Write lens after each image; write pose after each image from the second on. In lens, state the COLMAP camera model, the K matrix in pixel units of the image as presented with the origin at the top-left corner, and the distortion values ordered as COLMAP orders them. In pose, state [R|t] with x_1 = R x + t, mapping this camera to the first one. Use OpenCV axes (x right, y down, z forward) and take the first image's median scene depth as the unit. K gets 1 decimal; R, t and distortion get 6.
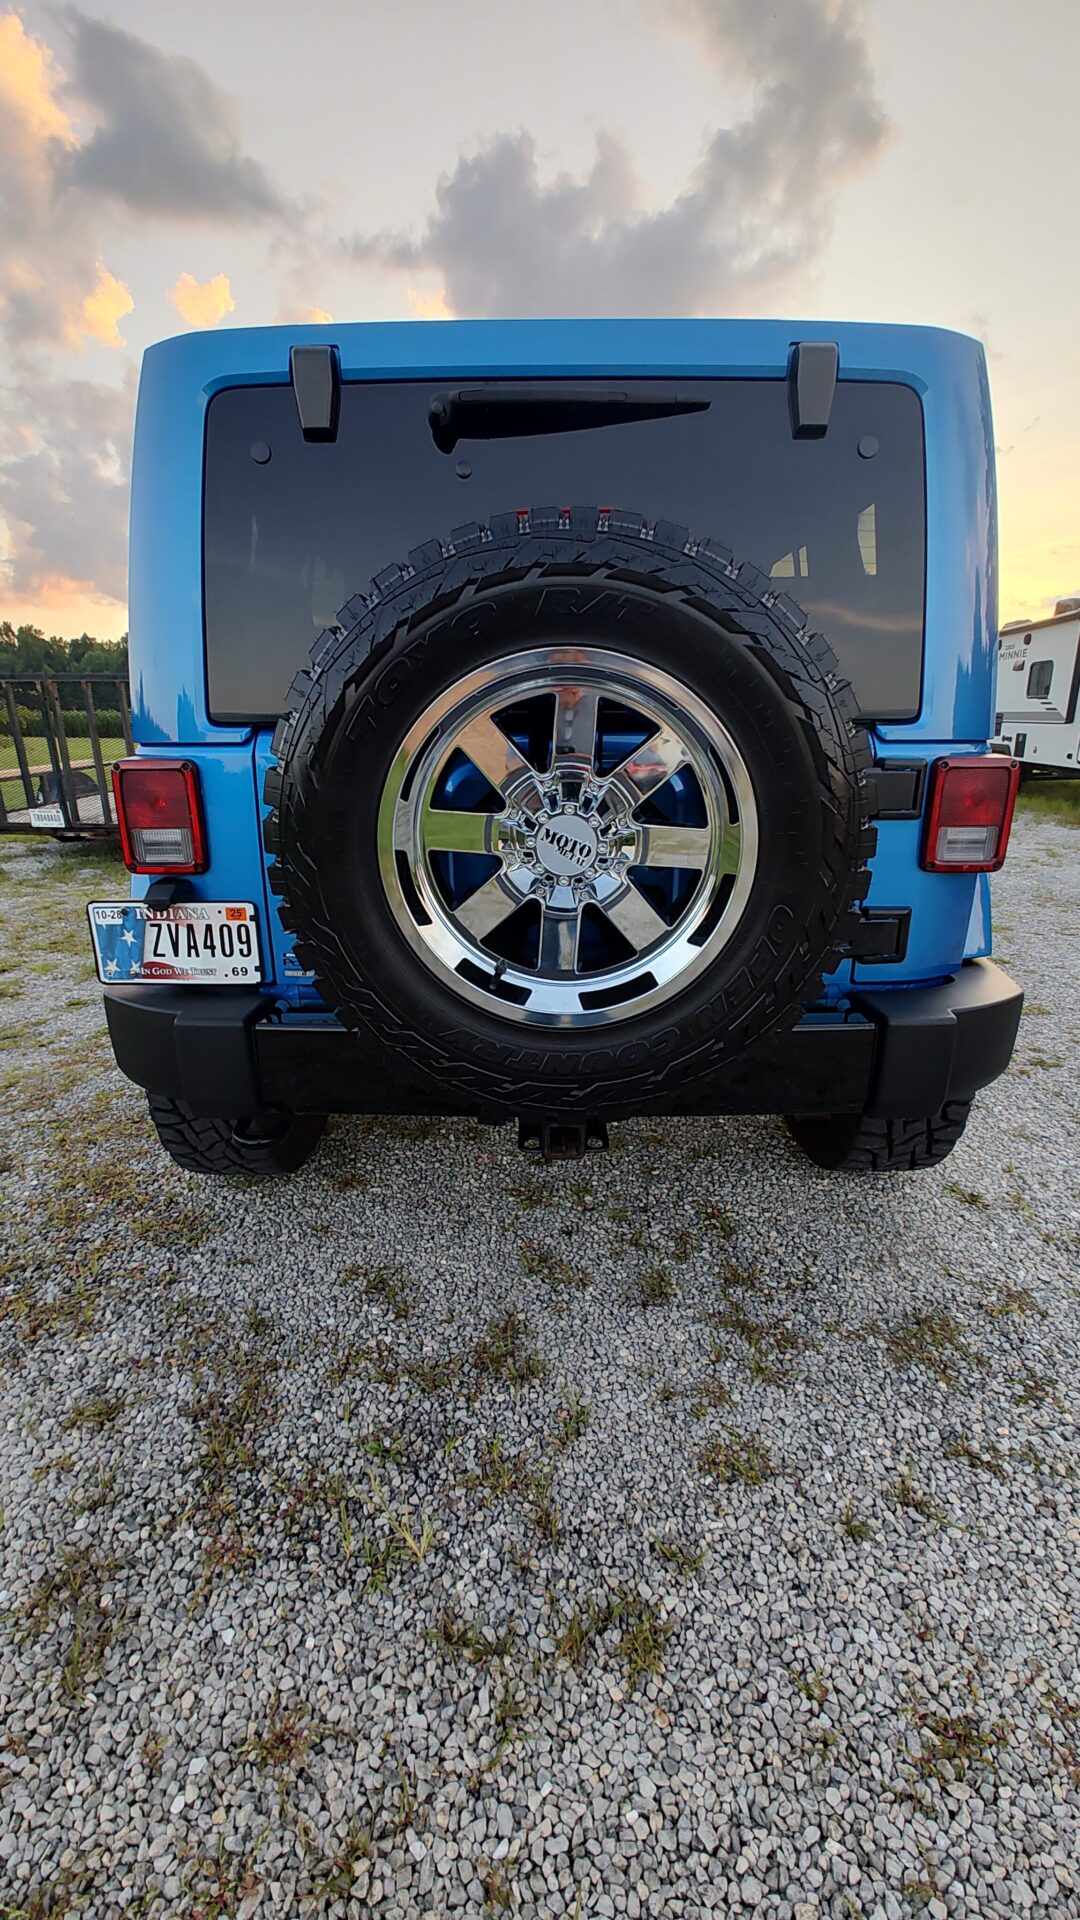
lens RADIAL K [[755.4, 0, 532.6], [0, 755.4, 955.2], [0, 0, 1]] dist [-0.001270, -0.000270]
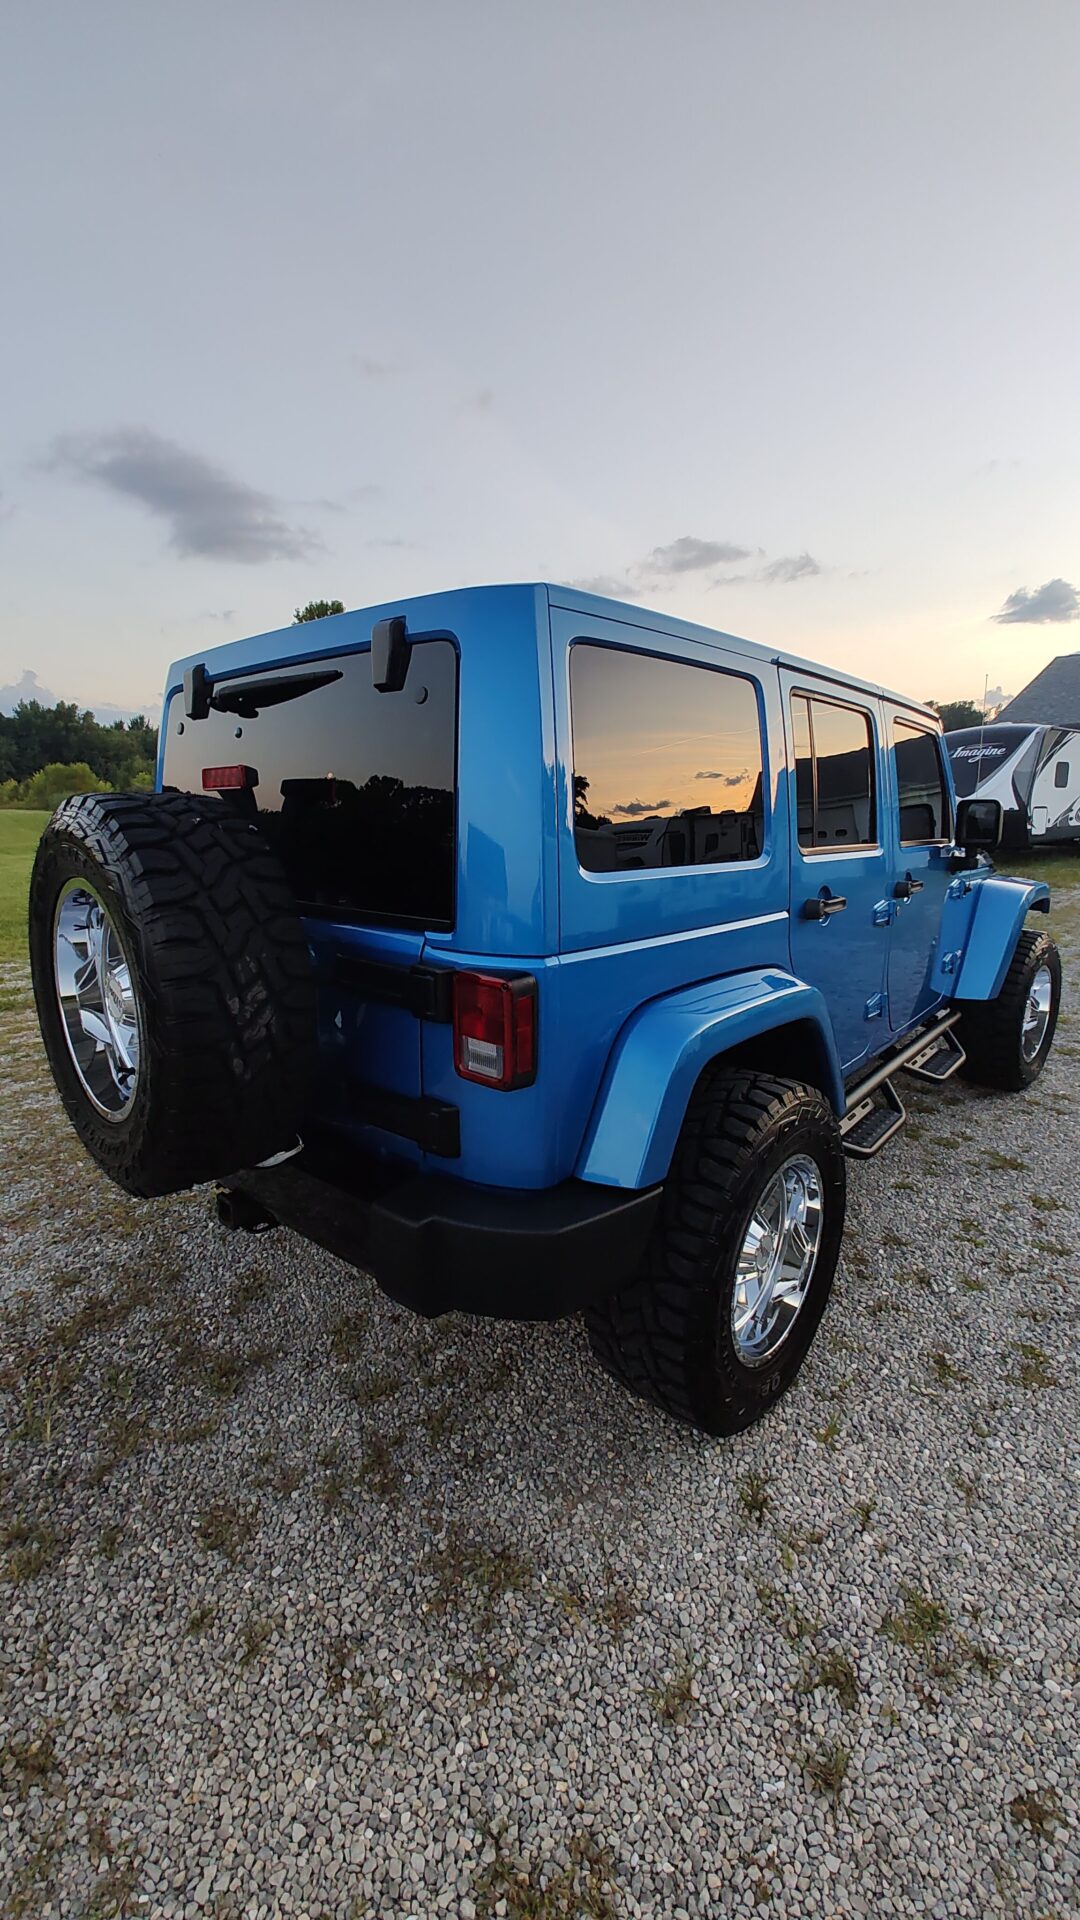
lens RADIAL K [[755.4, 0, 530.7], [0, 755.4, 959.0], [0, 0, 1]] dist [-0.001270, -0.000270]
pose [[0.769099, 0.136817, -0.624314, 1.162098], [-0.185554, 0.982545, -0.013263, -0.259957], [0.611601, 0.126044, 0.781061, 0.234726]]
